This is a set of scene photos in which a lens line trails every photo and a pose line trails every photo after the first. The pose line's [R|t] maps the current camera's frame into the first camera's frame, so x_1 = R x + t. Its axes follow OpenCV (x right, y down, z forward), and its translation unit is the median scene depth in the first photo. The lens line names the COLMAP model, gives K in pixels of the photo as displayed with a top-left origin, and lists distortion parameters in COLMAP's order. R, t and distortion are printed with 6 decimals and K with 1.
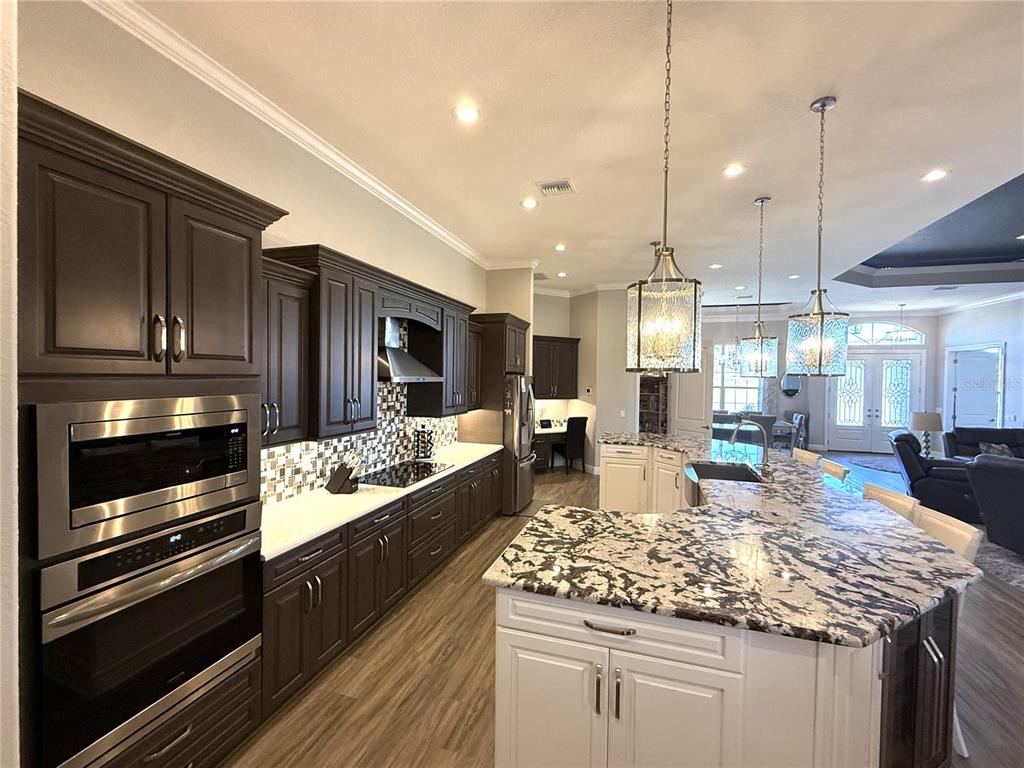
lens RADIAL K [[435.0, 0, 513.8], [0, 435.0, 387.0], [0, 0, 1]] dist [-0.000236, 0.000006]
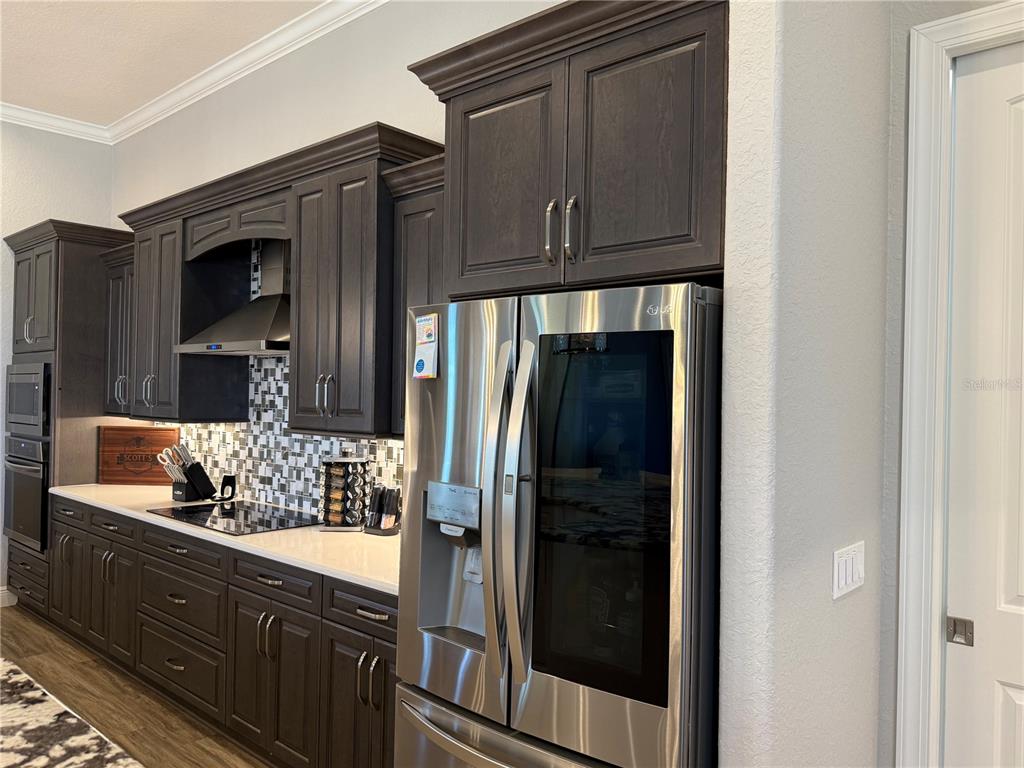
lens RADIAL K [[763.5, 0, 513.0], [0, 763.5, 388.1], [0, 0, 1]] dist [0.145883, -0.253971]
pose [[-0.420440, -0.028313, -0.906879, 0.502630], [-0.047176, 0.998843, -0.009313, 0.024906], [0.906093, 0.038867, -0.421289, 1.695317]]
